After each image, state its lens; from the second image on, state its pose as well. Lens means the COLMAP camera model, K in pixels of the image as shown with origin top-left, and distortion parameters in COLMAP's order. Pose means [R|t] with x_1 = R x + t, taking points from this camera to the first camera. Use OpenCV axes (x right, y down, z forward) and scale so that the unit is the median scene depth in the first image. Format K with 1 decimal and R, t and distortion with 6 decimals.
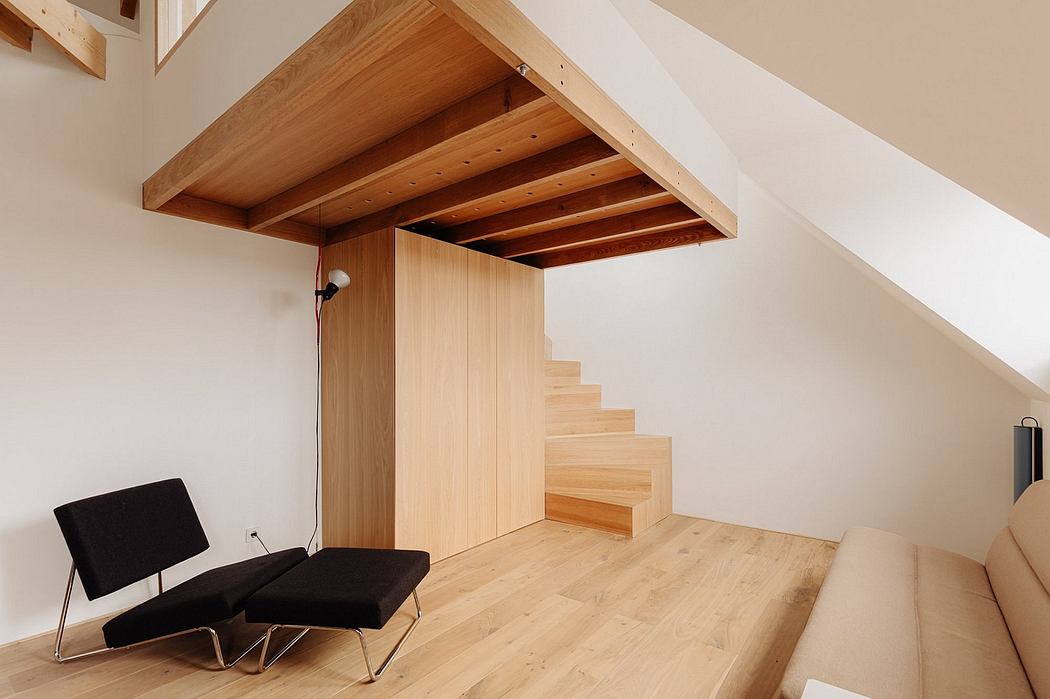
lens RADIAL K [[483.9, 0, 531.6], [0, 483.9, 372.9], [0, 0, 1]] dist [-0.003902, 0.000066]
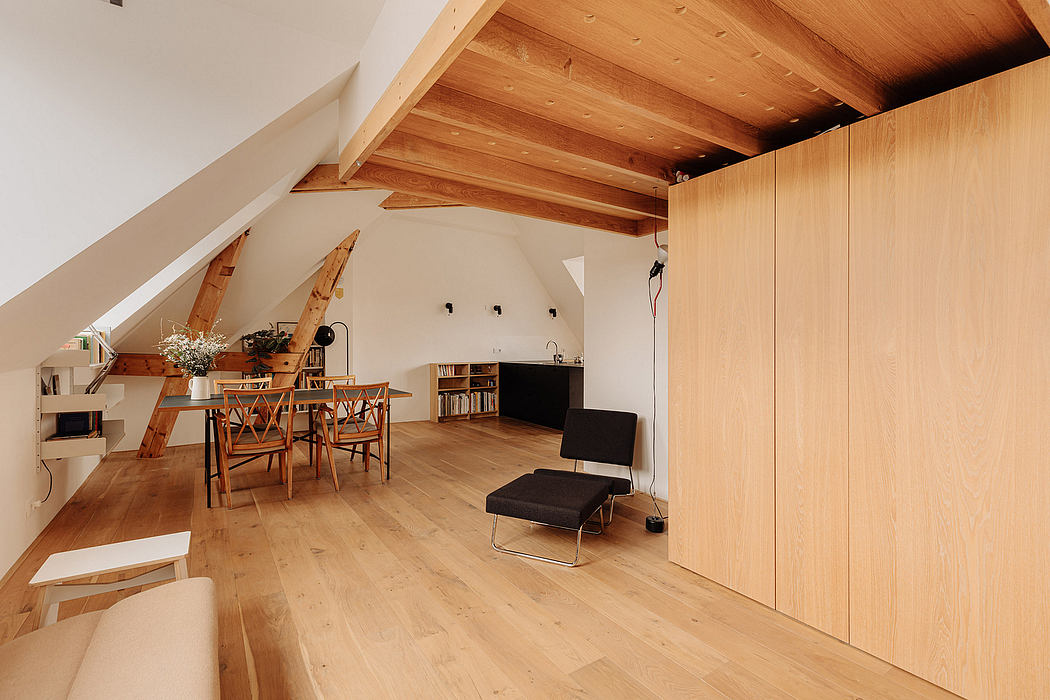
lens RADIAL K [[483.9, 0, 528.5], [0, 483.9, 346.4], [0, 0, 1]] dist [-0.003902, 0.000066]
pose [[-0.318910, 0.006802, -0.947761, 0.755330], [-0.000727, 0.999972, 0.007421, 0.003019], [0.947785, 0.003056, -0.318896, 1.132462]]
